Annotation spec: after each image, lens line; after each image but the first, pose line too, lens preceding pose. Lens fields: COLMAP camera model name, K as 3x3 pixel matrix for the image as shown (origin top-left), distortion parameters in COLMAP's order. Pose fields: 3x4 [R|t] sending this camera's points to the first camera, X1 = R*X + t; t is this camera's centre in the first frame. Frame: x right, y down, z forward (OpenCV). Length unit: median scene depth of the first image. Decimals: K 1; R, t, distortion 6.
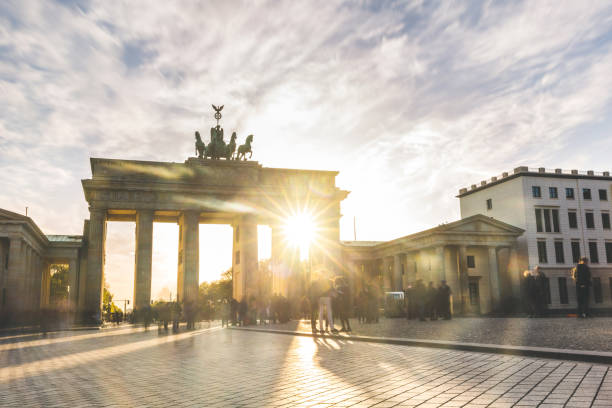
lens RADIAL K [[590.4, 0, 315.7], [0, 590.4, 195.8], [0, 0, 1]] dist [-0.002146, 0.007326]
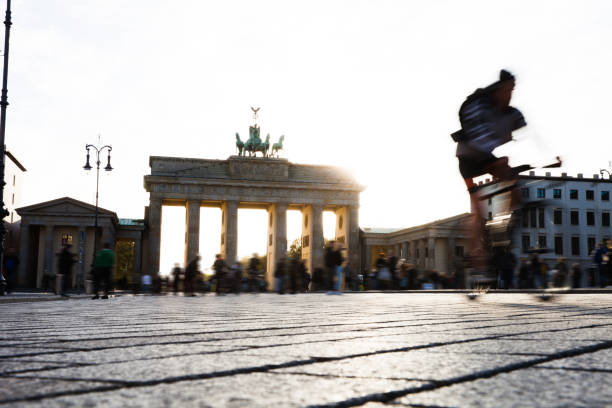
lens RADIAL K [[749.3, 0, 304.9], [0, 749.3, 203.7], [0, 0, 1]] dist [0.024967, 0.009045]
pose [[0.993096, 0.022957, -0.115036, 0.106292], [-0.013929, 0.996803, 0.078675, -0.086493], [0.116474, -0.076529, 0.990241, -0.463816]]
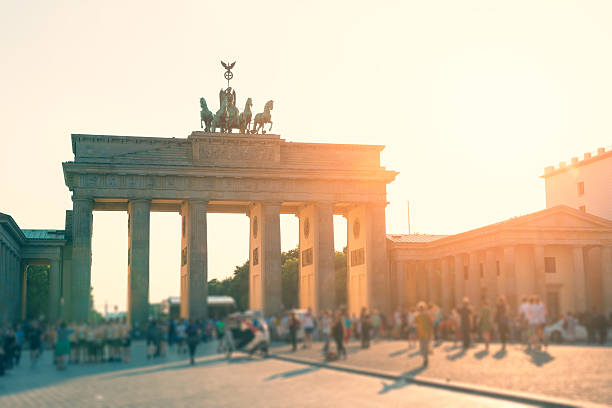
lens RADIAL K [[842.2, 0, 306.0], [0, 842.2, 205.0], [0, 0, 1]] dist [-0.011138, -0.047660]
pose [[0.997100, -0.002458, -0.076067, 0.021451], [0.006957, 0.998238, 0.058930, -0.031119], [0.075788, -0.059288, 0.995360, -0.113030]]
